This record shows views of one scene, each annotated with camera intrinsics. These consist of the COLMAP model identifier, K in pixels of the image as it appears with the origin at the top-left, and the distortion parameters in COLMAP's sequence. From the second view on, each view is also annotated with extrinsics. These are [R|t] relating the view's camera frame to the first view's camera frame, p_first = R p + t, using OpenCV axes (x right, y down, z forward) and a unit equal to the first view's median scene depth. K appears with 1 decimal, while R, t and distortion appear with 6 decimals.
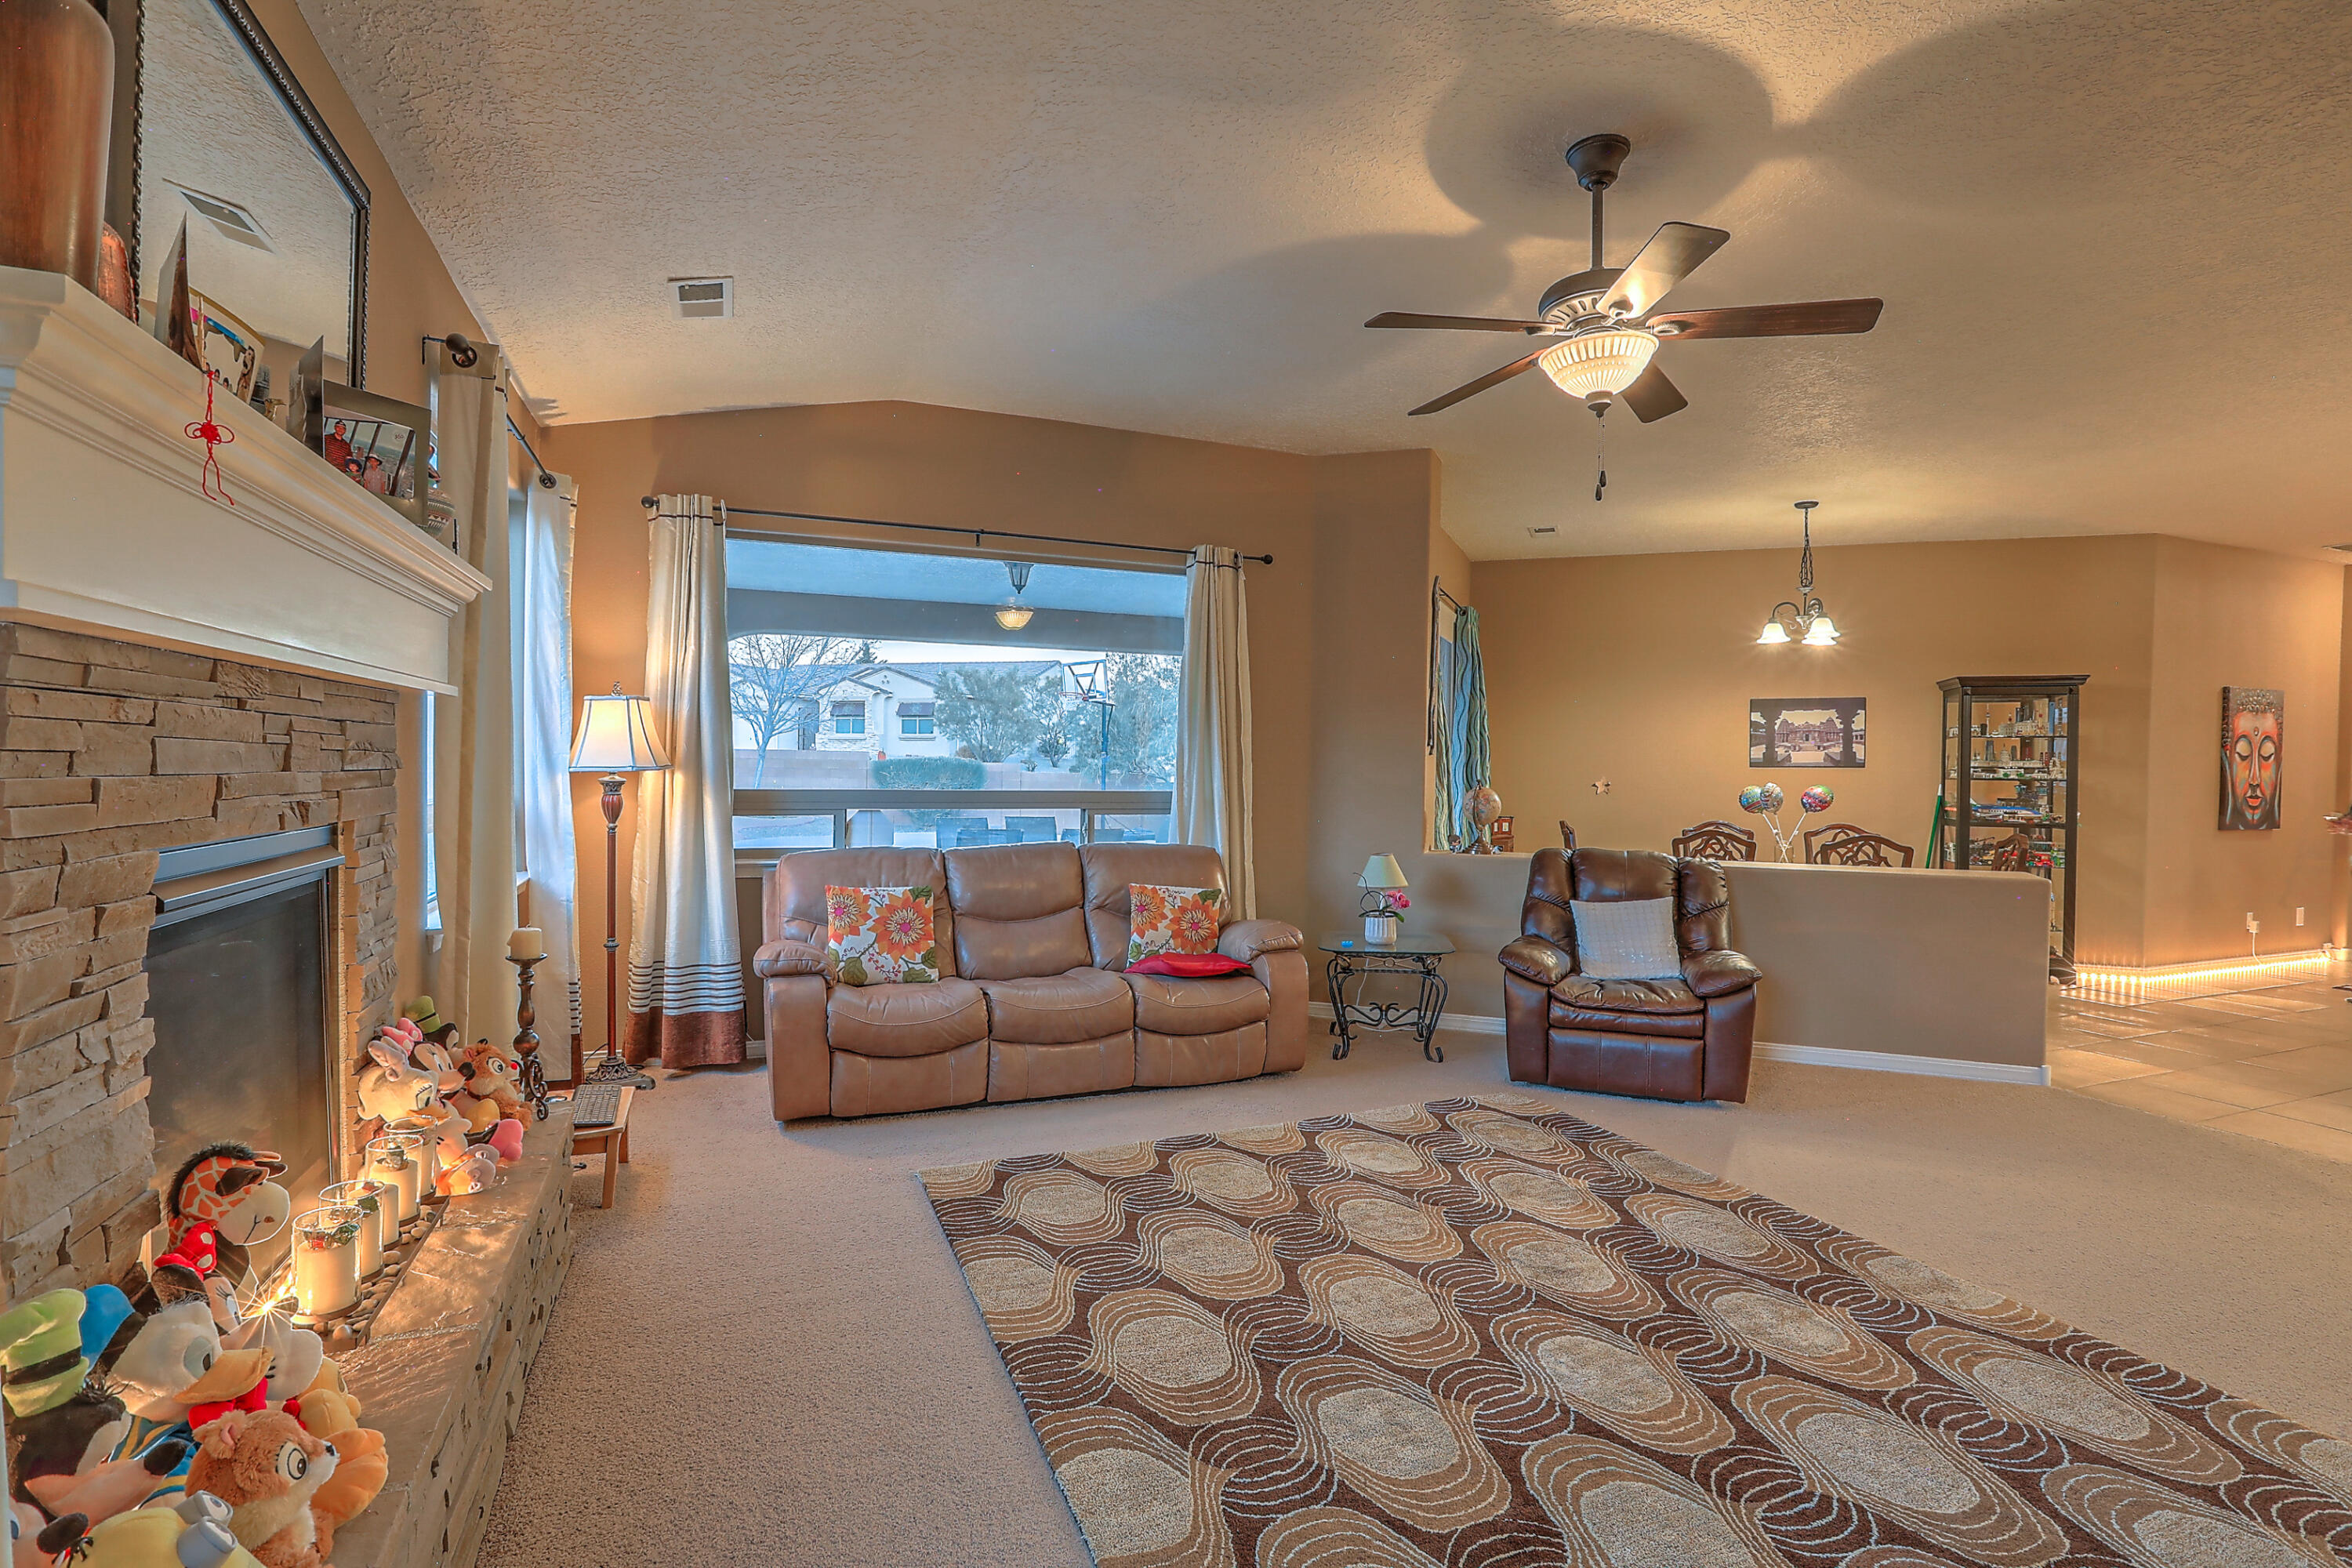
lens RADIAL K [[1099.1, 0, 1176.0], [0, 1099.1, 784.0], [0, 0, 1]] dist [-0.038184, 0.001403]
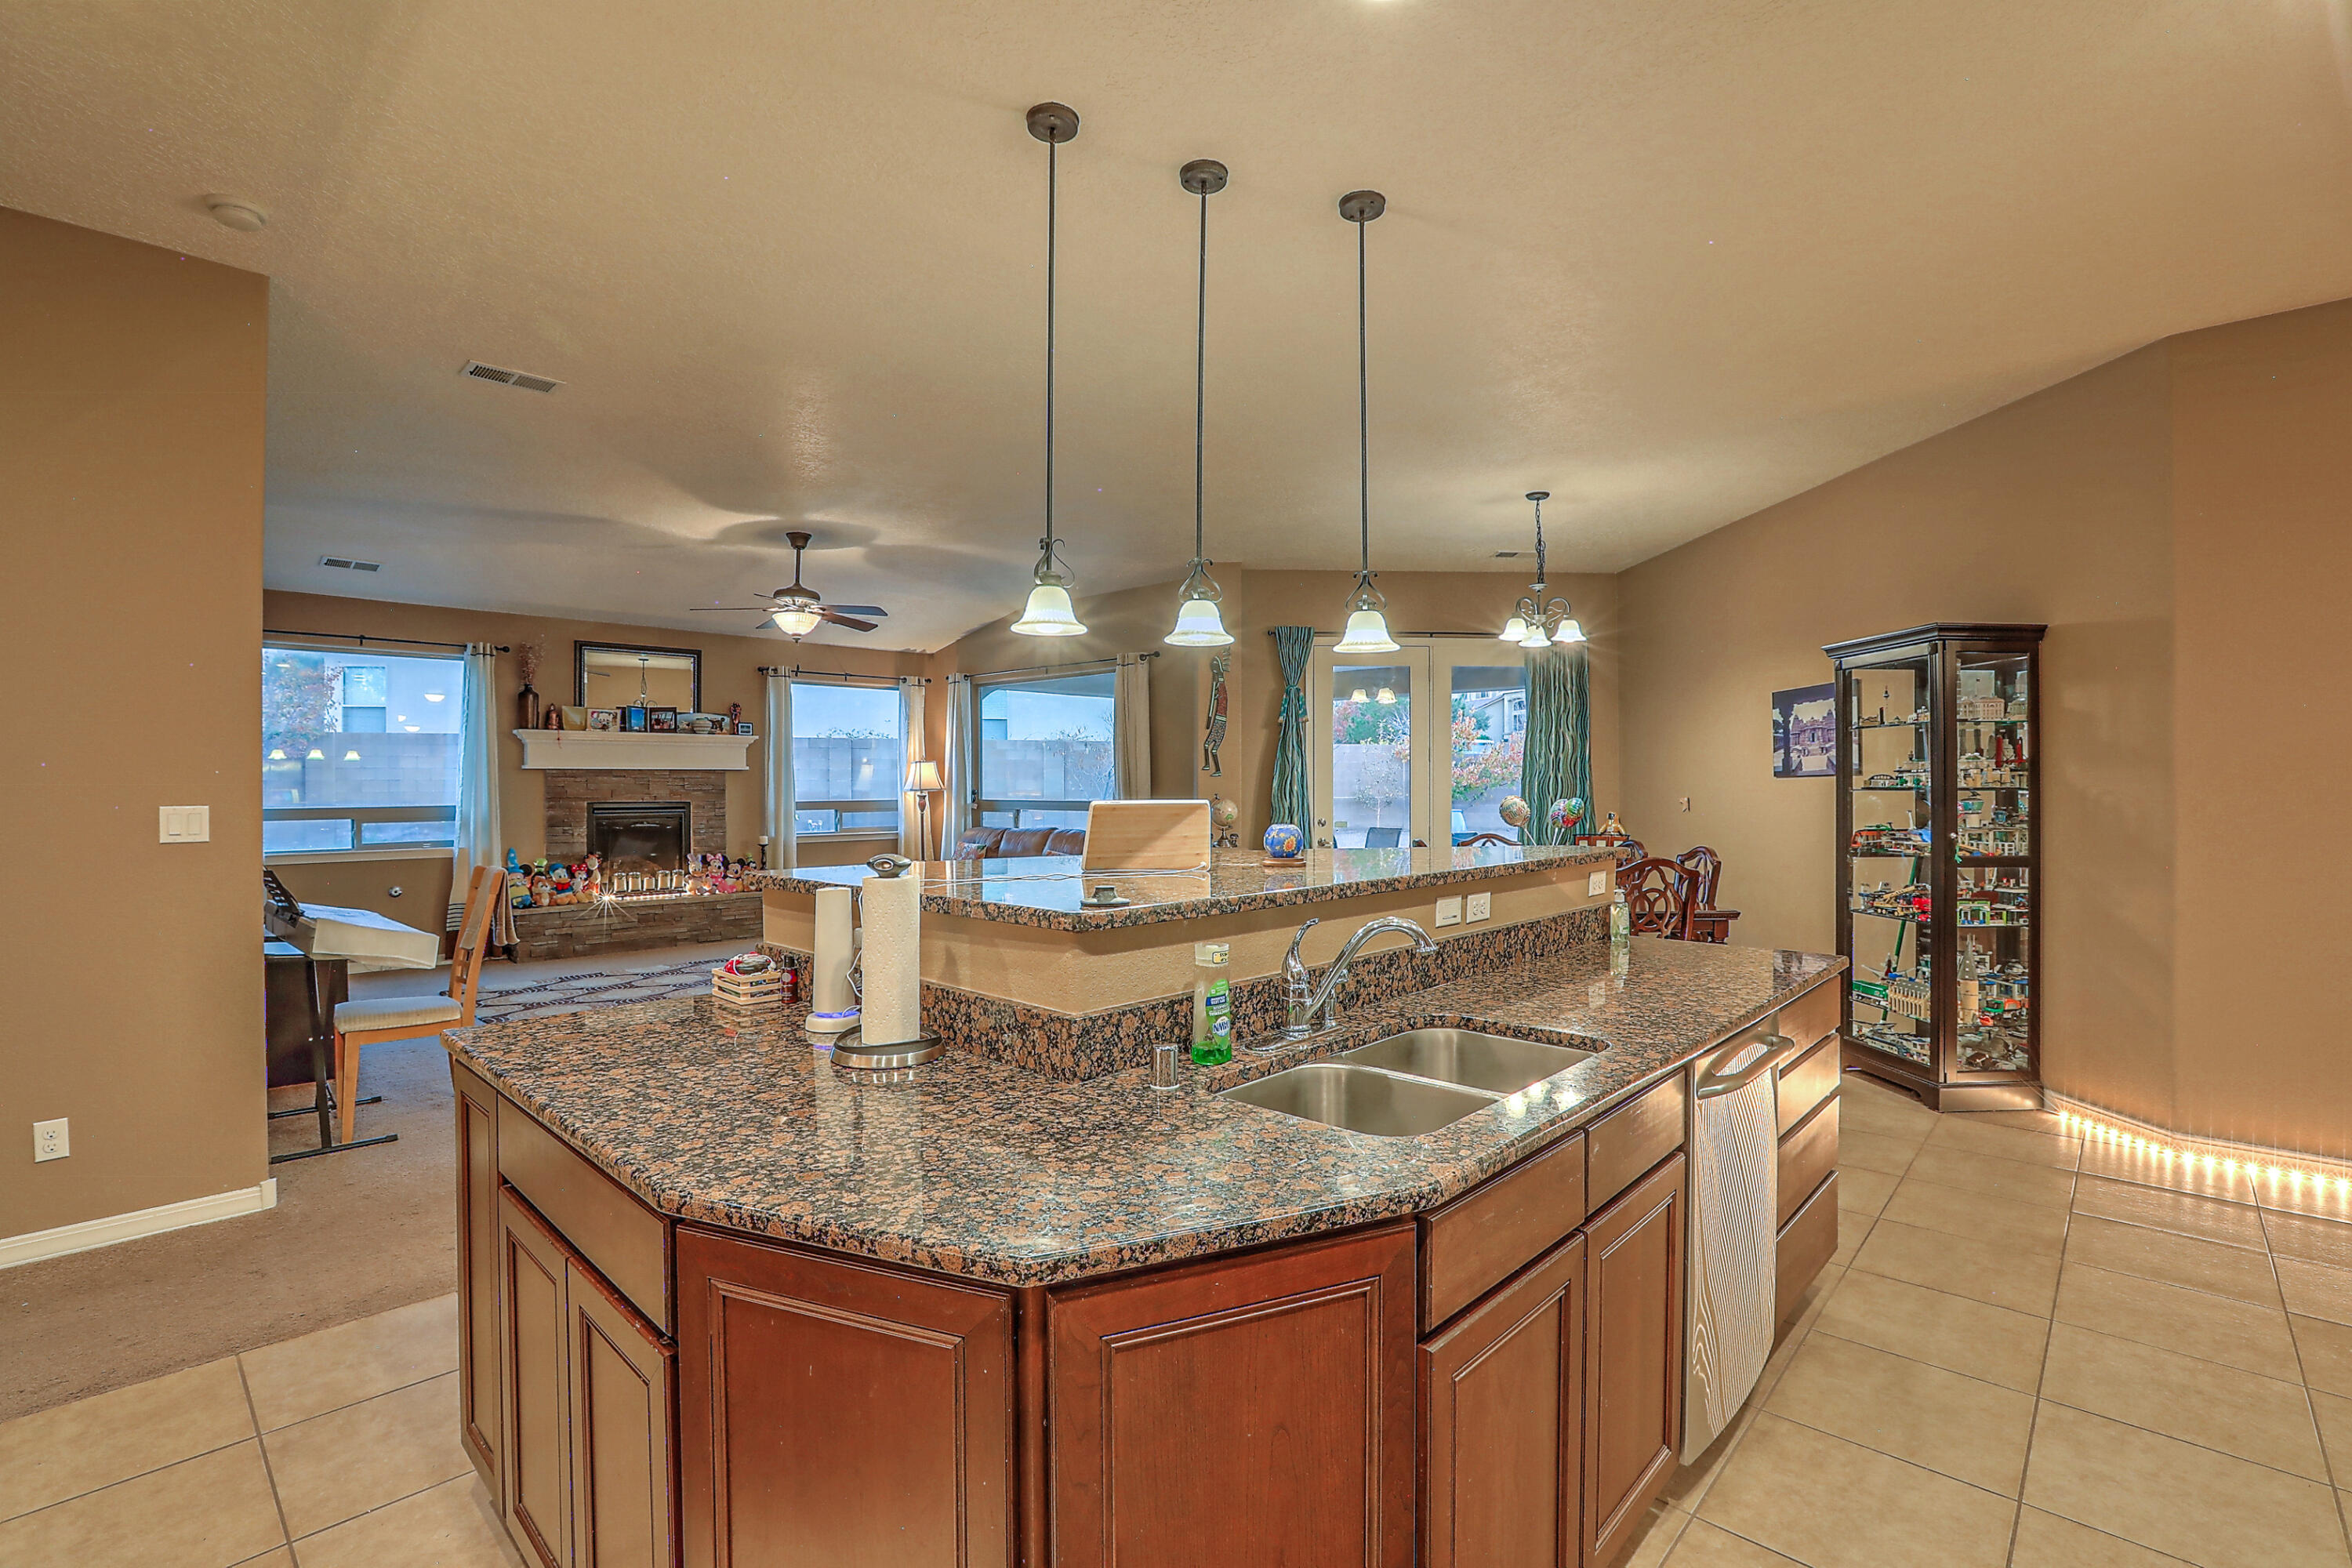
lens RADIAL K [[1065.7, 0, 1177.9], [0, 1065.7, 784.4], [0, 0, 1]] dist [-0.059781, 0.024855]
pose [[0.411646, -0.015519, -0.911212, 1.854528], [-0.010895, 0.999700, -0.021948, 0.019152], [0.911279, 0.018962, 0.411354, 0.509487]]
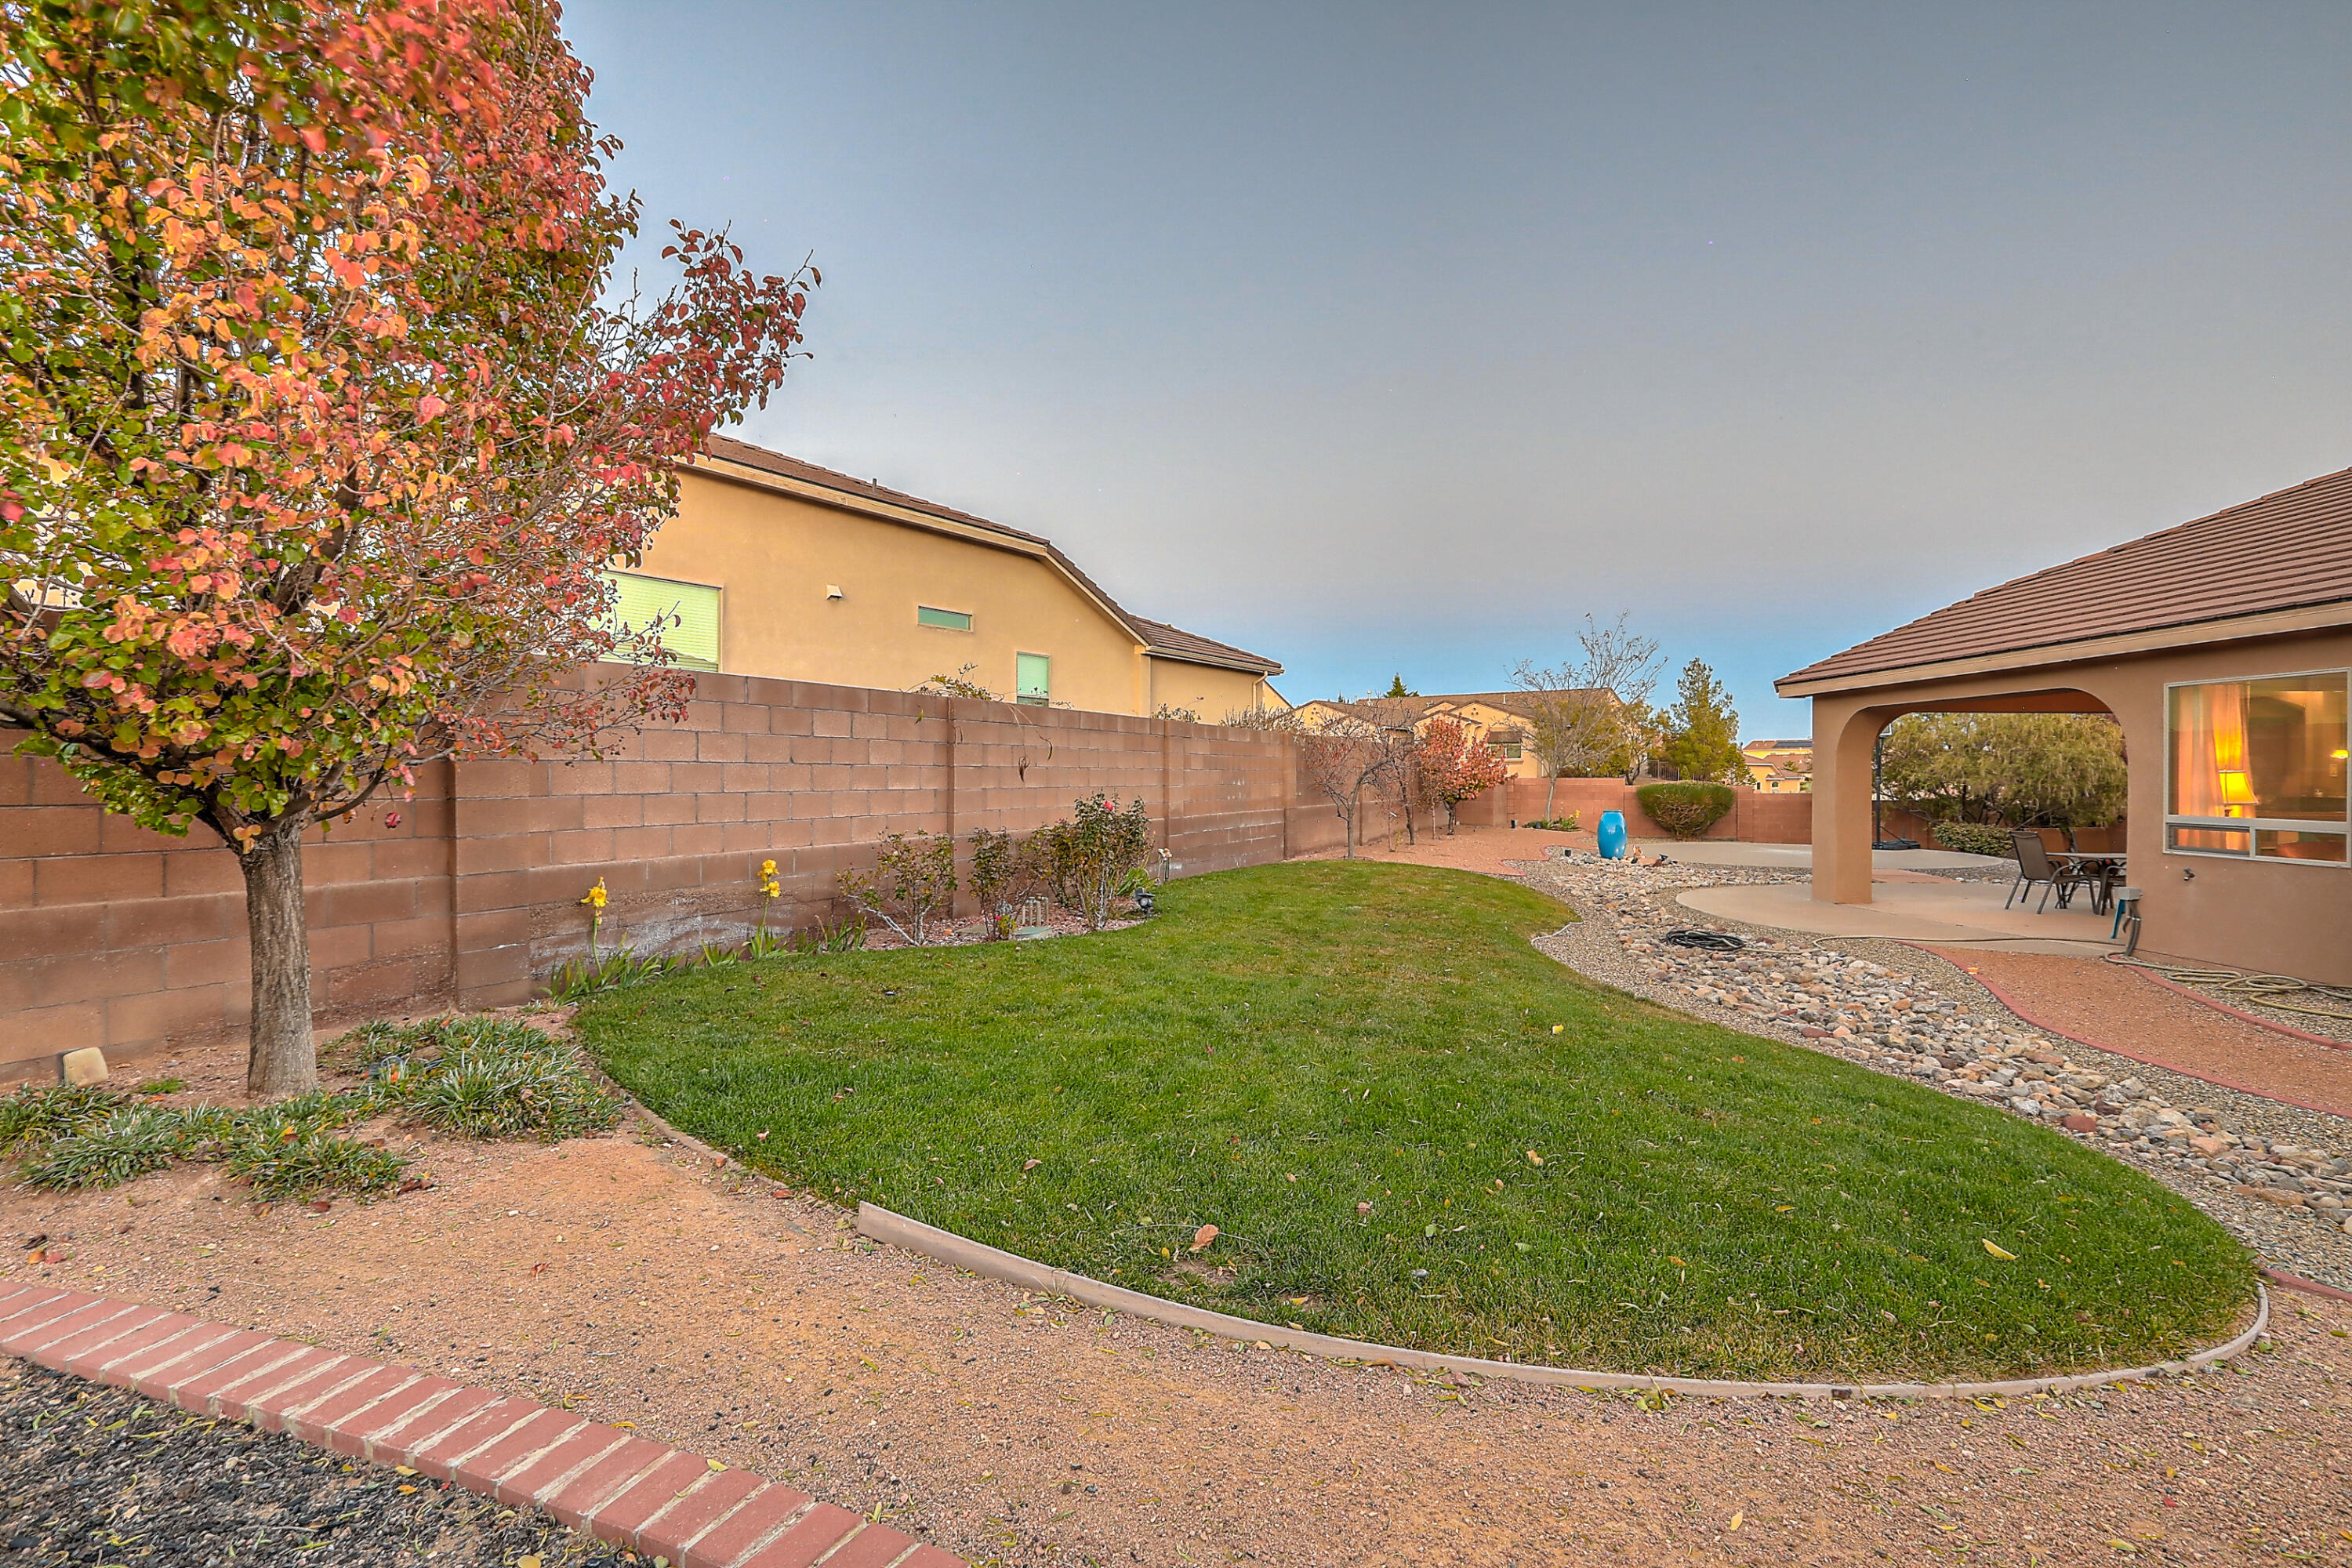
lens RADIAL K [[1065.7, 0, 1177.9], [0, 1065.7, 784.4], [0, 0, 1]] dist [-0.059781, 0.024855]
pose [[0.927170, -0.013398, -0.374402, -1.631617], [0.007407, 0.999821, -0.017435, -0.029292], [0.374569, 0.013392, 0.927102, -1.644850]]
